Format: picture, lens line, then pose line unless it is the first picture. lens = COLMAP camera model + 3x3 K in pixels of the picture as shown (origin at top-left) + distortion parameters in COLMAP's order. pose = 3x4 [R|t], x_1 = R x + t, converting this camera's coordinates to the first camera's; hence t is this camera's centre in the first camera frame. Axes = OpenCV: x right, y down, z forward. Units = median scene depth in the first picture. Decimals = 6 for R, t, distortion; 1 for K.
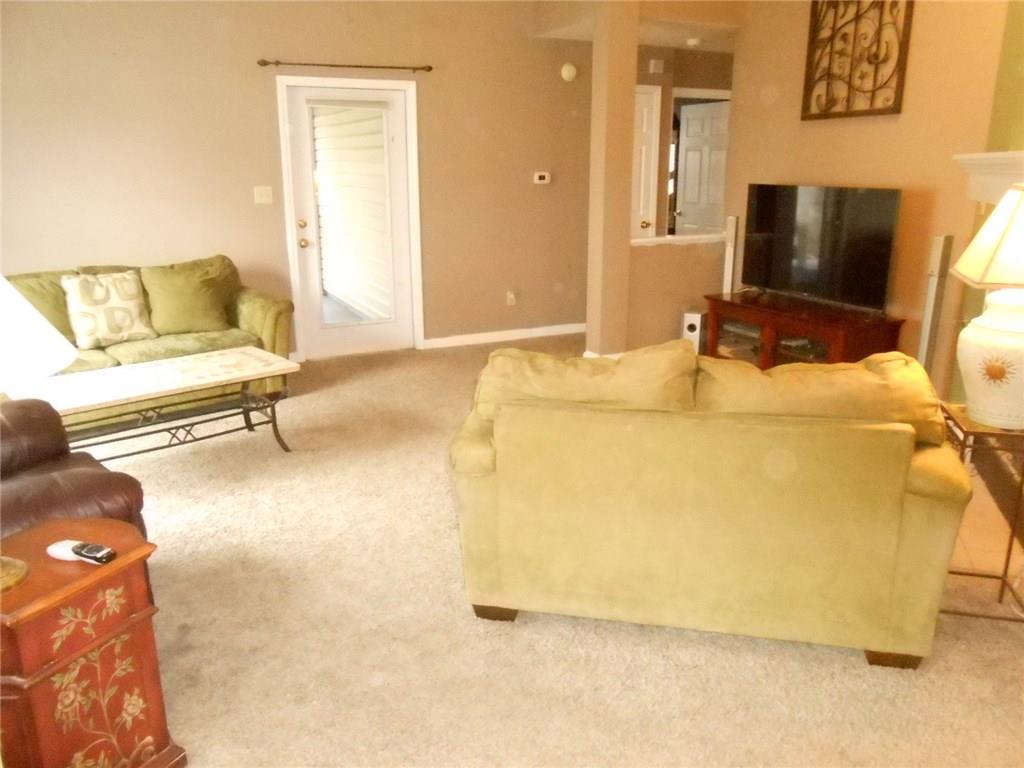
lens RADIAL K [[783.8, 0, 512.0], [0, 783.8, 384.0], [0, 0, 1]] dist [-0.014070, 0.010614]
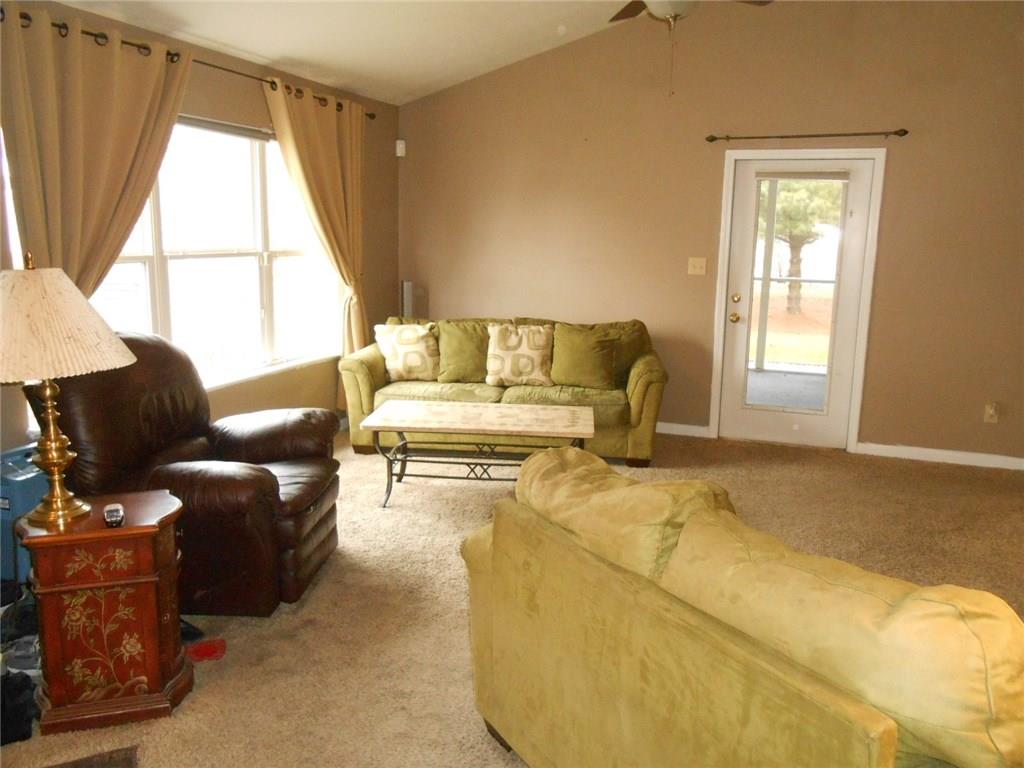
lens RADIAL K [[783.8, 0, 512.0], [0, 783.8, 384.0], [0, 0, 1]] dist [-0.014070, 0.010614]
pose [[0.695535, 0.156085, -0.701334, 0.302707], [-0.215307, 0.976539, 0.003805, -0.057349], [0.685474, 0.148355, 0.712823, 0.173286]]
